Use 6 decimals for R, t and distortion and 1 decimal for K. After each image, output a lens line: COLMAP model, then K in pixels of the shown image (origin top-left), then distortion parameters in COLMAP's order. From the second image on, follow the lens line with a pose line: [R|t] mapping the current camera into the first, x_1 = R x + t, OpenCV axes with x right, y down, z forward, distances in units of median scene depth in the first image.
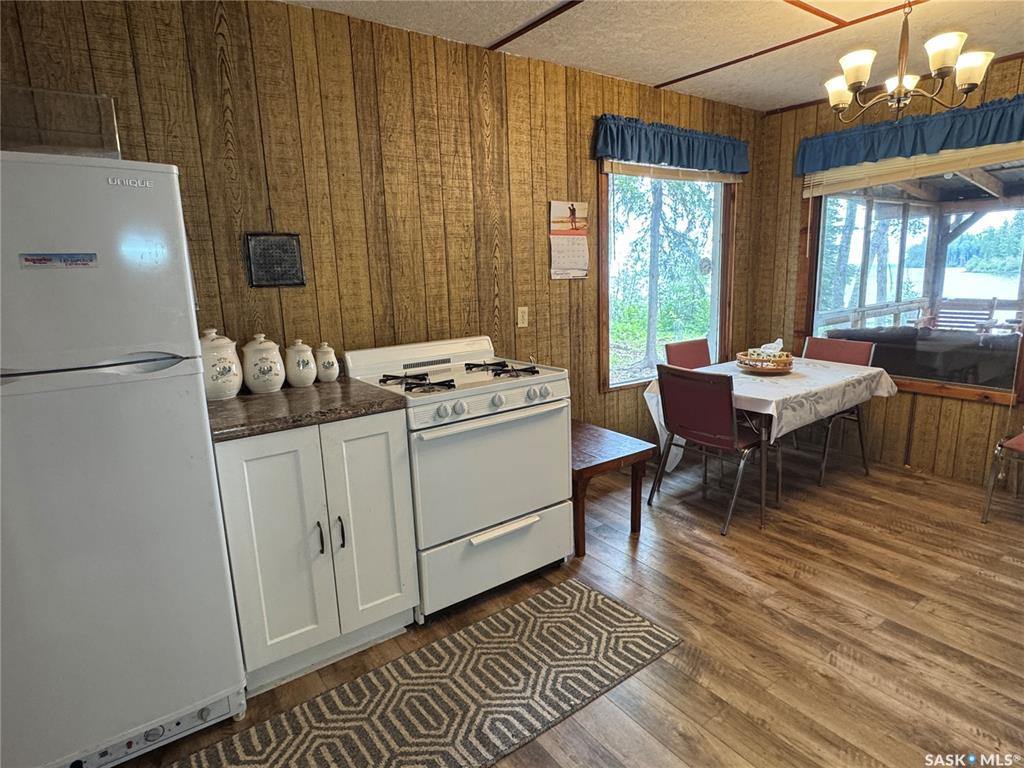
lens RADIAL K [[559.3, 0, 512.0], [0, 559.3, 384.0], [0, 0, 1]] dist [-0.003521, 0.000405]
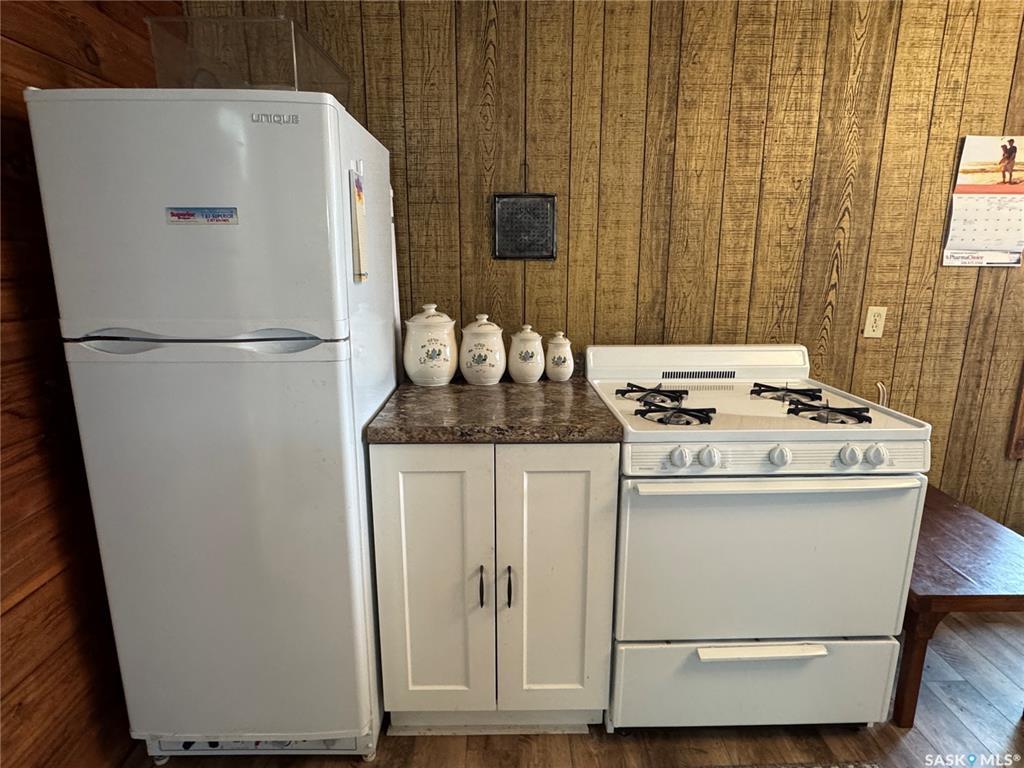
lens RADIAL K [[559.3, 0, 512.0], [0, 559.3, 384.0], [0, 0, 1]] dist [-0.003521, 0.000405]
pose [[0.818351, 0.161011, -0.551703, 0.055466], [-0.140649, 0.986872, 0.079386, -0.051811], [0.557242, 0.012631, 0.830254, 0.286359]]
